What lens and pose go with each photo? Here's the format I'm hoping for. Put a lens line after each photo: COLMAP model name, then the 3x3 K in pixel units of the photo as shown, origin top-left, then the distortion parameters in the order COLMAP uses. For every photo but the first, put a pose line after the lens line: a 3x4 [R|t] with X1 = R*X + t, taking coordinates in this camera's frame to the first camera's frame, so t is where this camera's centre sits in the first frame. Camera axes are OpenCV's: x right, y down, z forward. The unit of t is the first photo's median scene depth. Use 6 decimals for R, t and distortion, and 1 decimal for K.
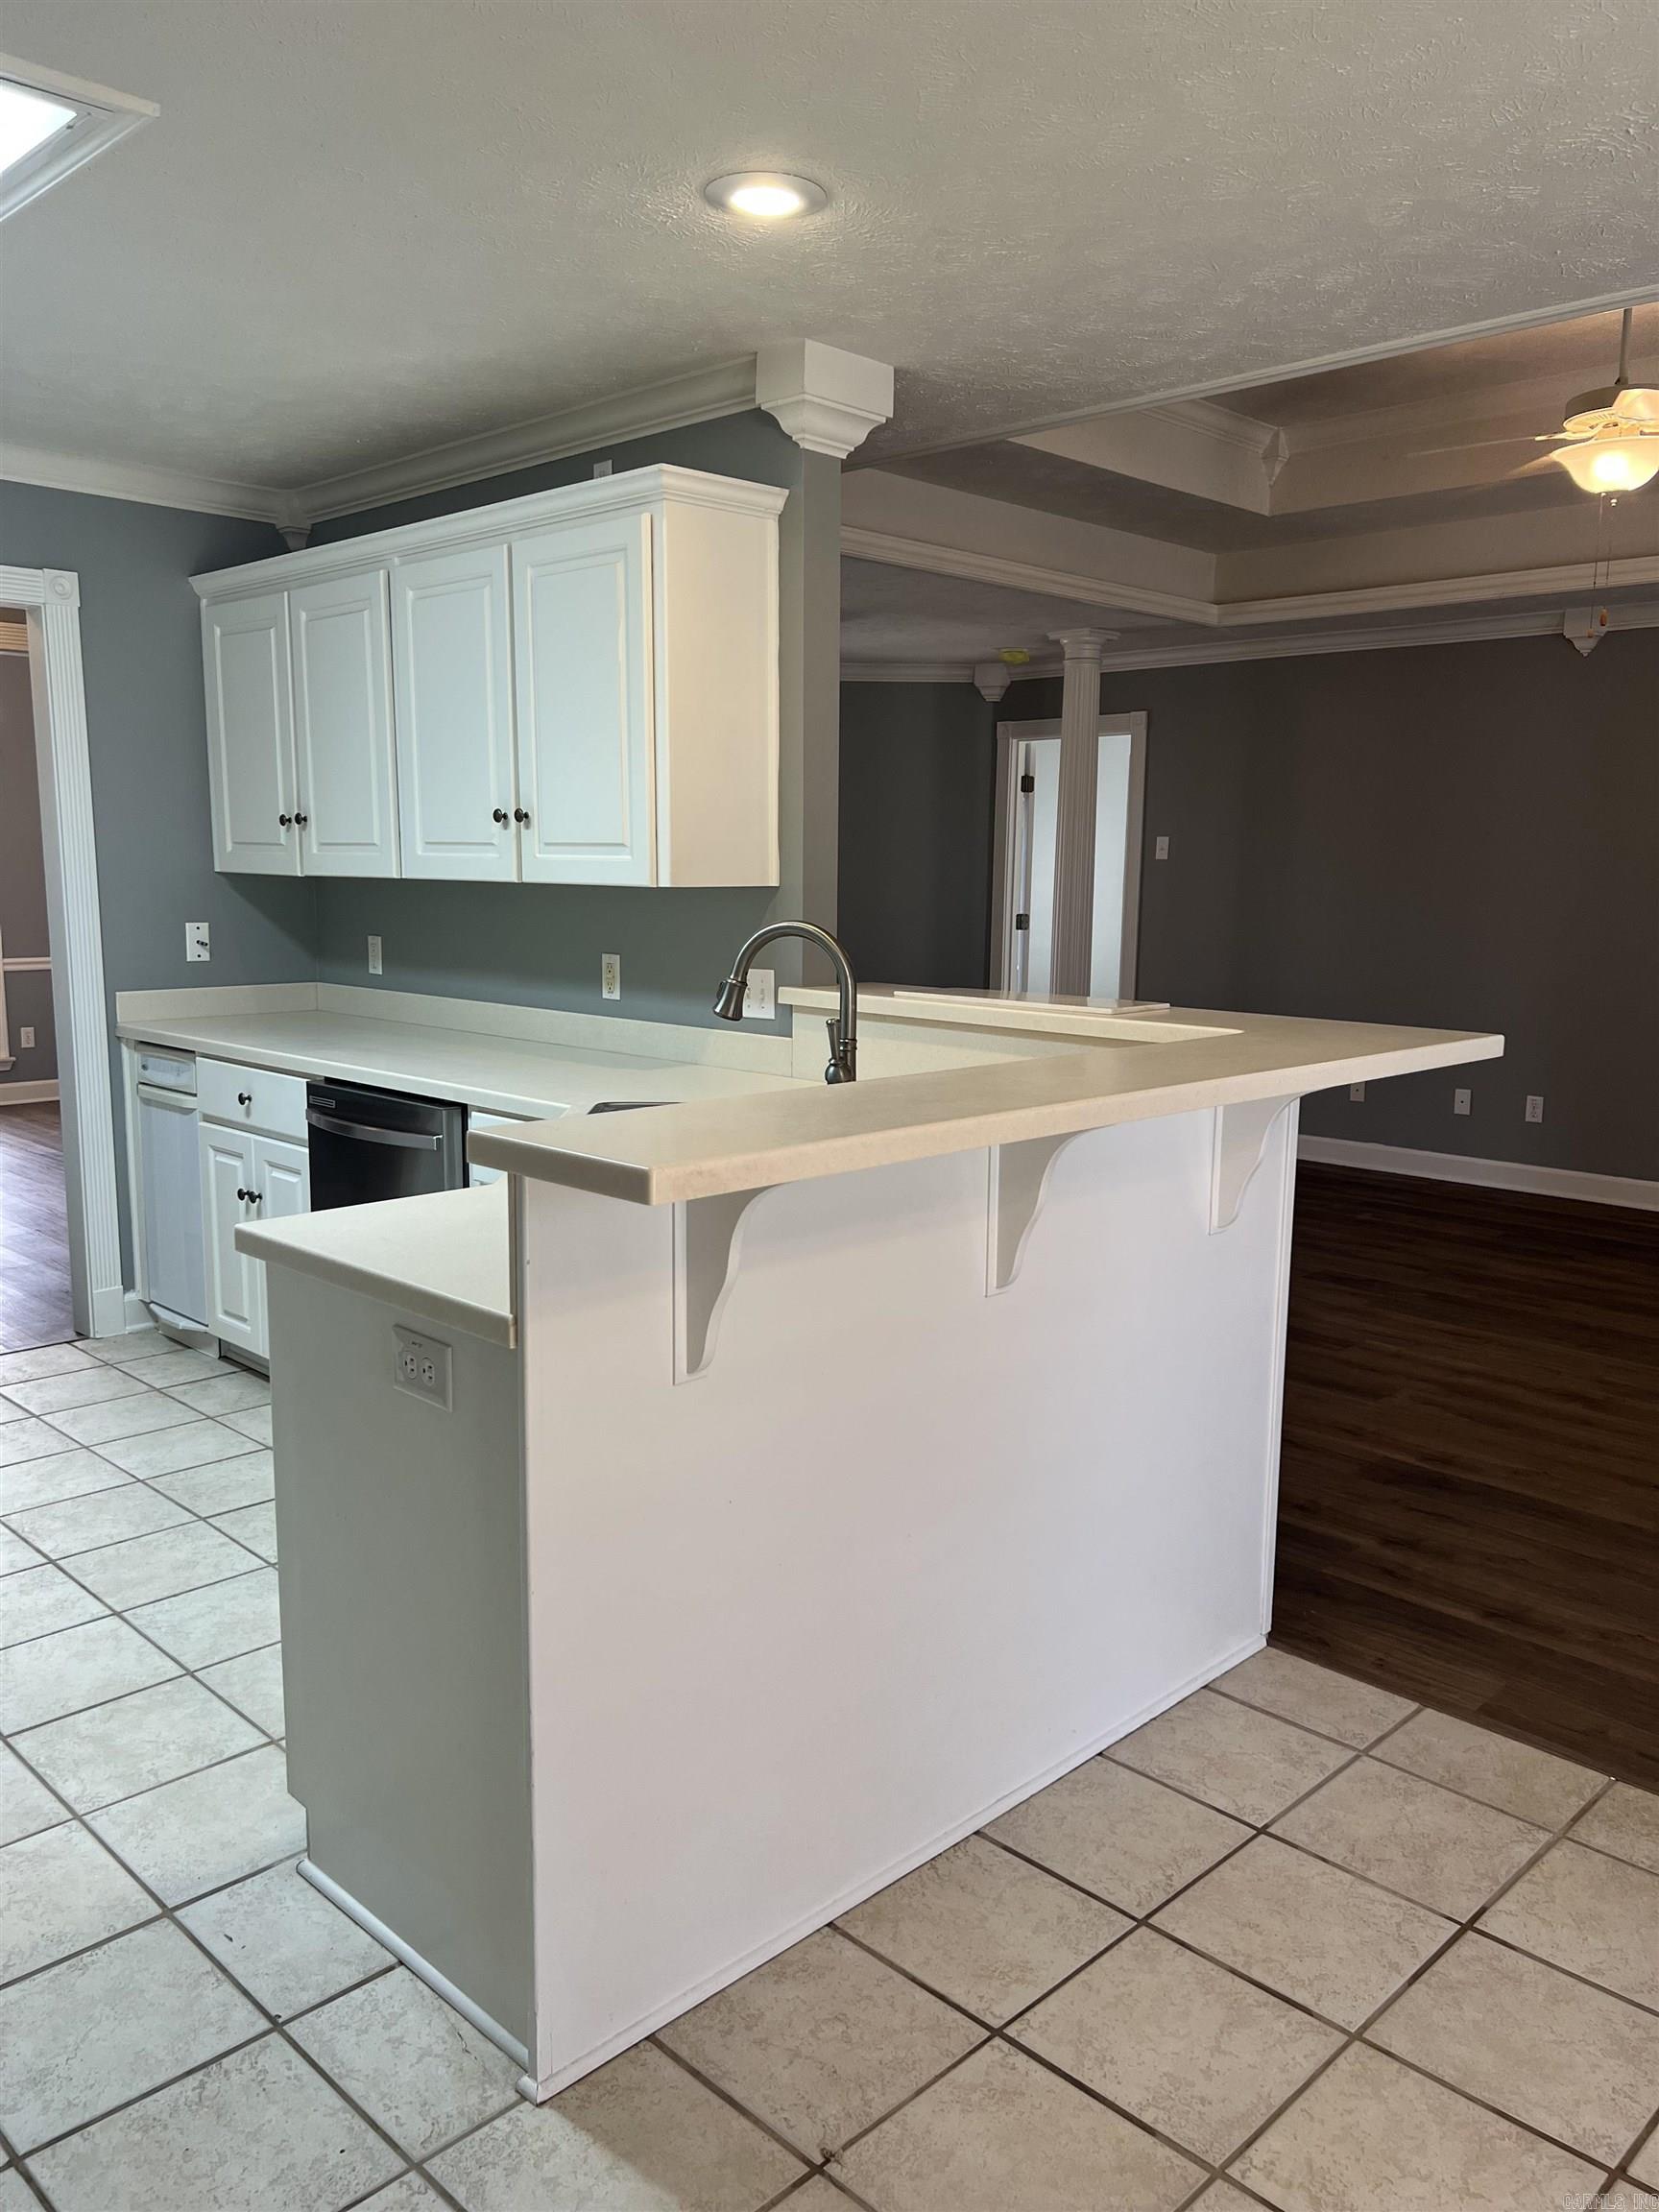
lens RADIAL K [[1673.0, 0, 828.3], [0, 1673.0, 1114.2], [0, 0, 1]] dist [0.021892, -0.005801]
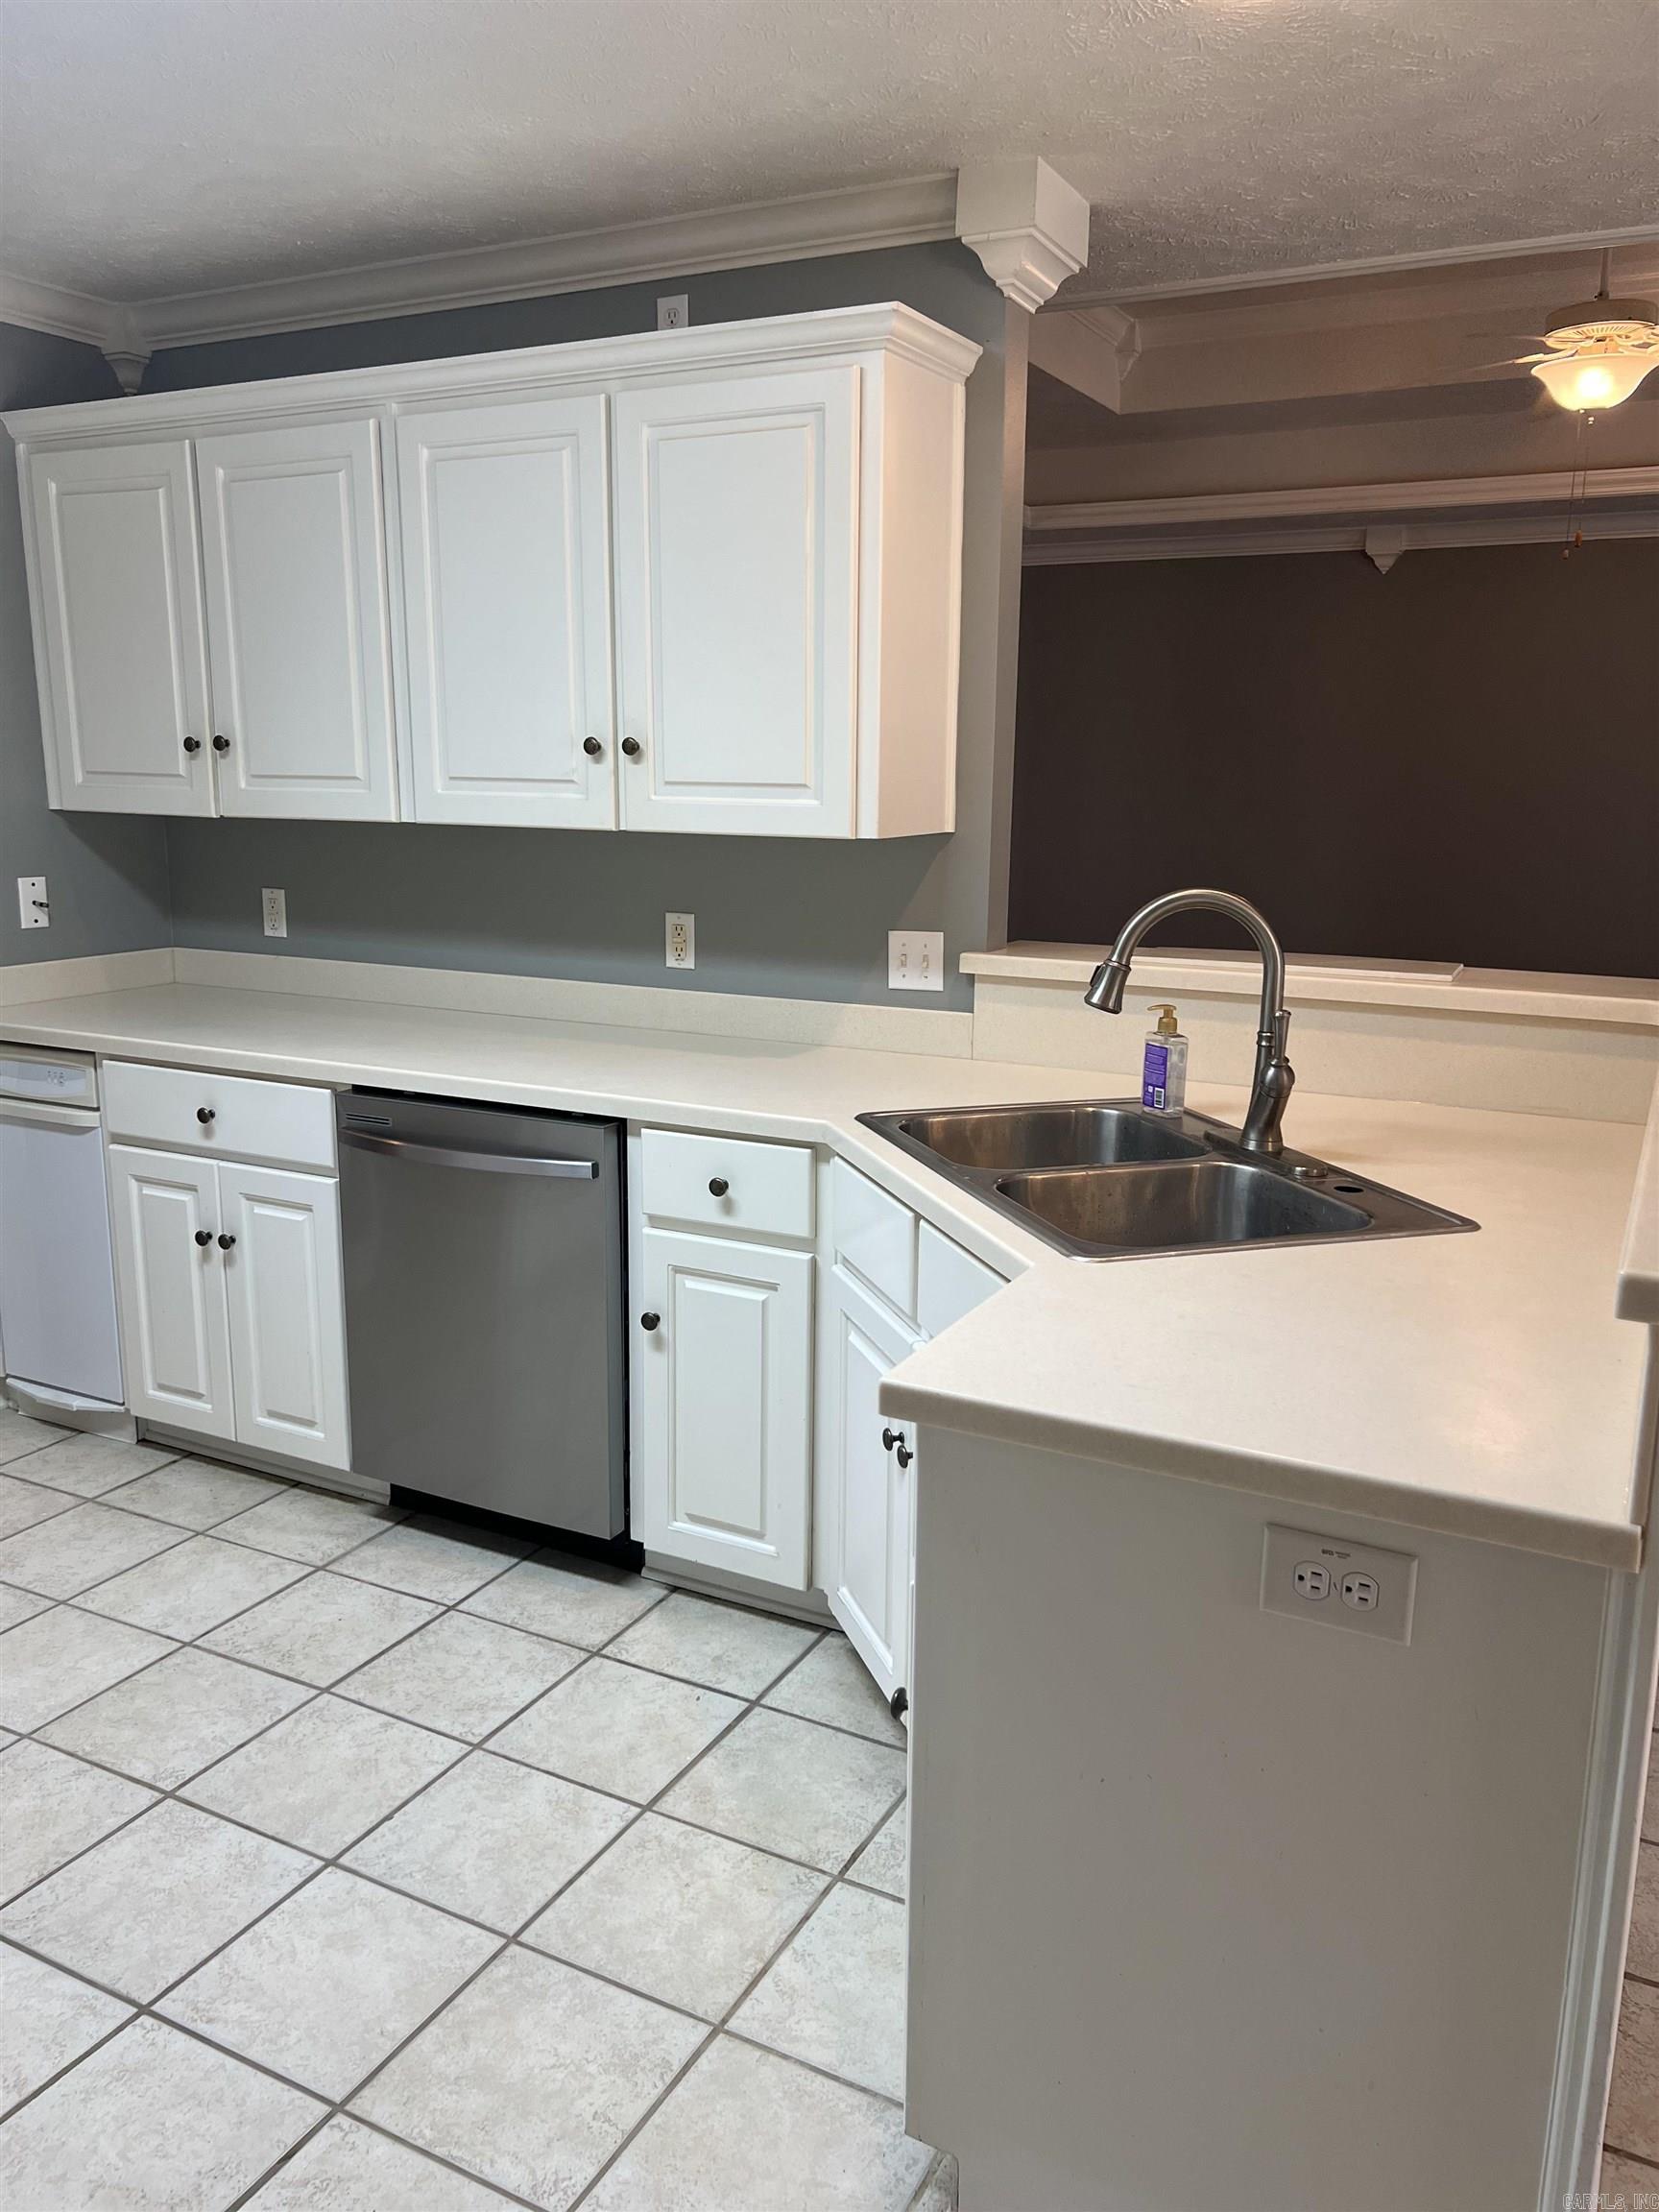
lens RADIAL K [[1664.6, 0, 829.5], [0, 1664.6, 1106.0], [0, 0, 1]] dist [0.033131, -0.031271]
pose [[0.954369, -0.062327, 0.292055, -0.309995], [0.046062, 0.996997, 0.062248, -0.049536], [-0.295058, -0.045955, 0.954374, 0.195773]]
